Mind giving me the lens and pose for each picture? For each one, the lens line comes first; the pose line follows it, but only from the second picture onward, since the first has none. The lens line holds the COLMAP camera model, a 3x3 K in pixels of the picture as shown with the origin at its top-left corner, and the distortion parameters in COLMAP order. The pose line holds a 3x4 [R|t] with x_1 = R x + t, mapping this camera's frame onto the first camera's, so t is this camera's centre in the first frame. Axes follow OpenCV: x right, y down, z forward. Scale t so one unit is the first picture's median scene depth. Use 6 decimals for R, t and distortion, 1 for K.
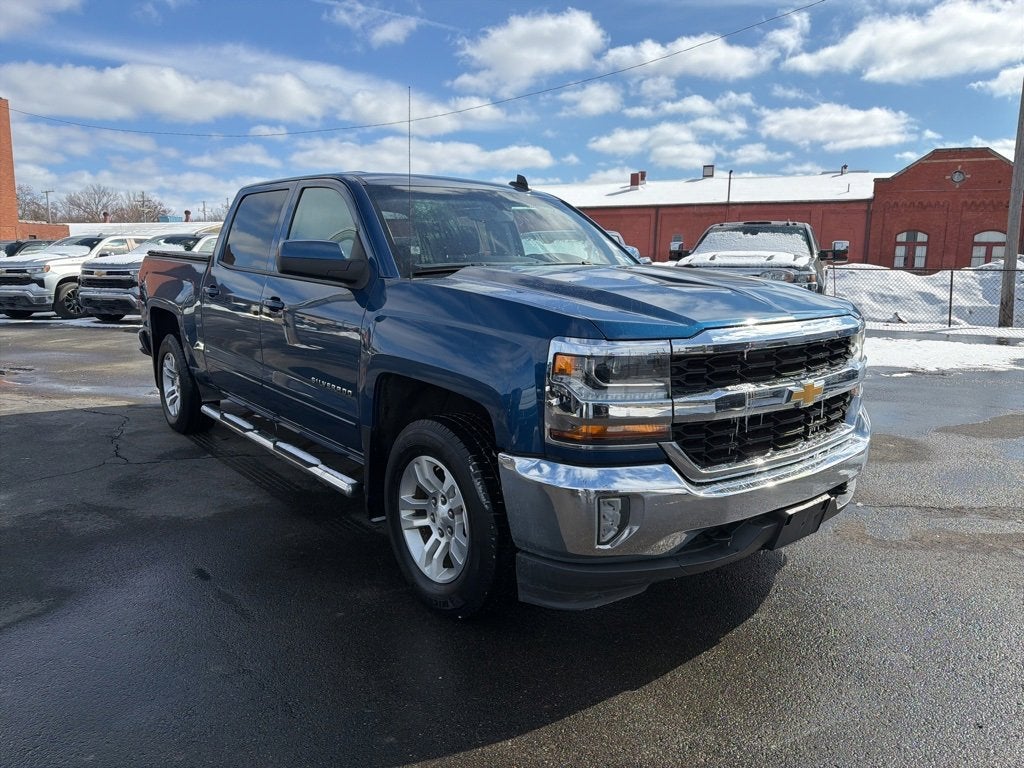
lens RADIAL K [[725.8, 0, 506.9], [0, 725.8, 384.6], [0, 0, 1]] dist [0.044253, -0.064600]
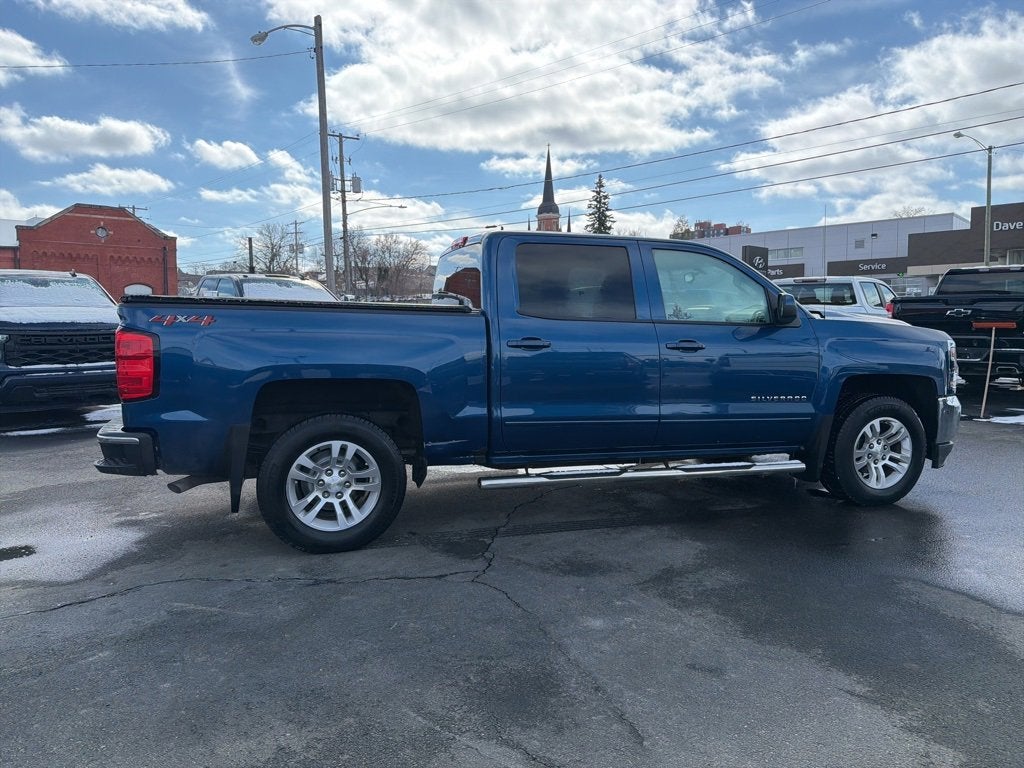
lens RADIAL K [[716.9, 0, 512.0], [0, 716.9, 384.0], [0, 0, 1]] dist [-0.003608, -0.001141]
pose [[0.381095, -0.096170, 0.919521, -0.229846], [0.156928, 0.986872, 0.038175, -0.020991], [-0.911120, 0.129751, 0.391184, 0.127946]]
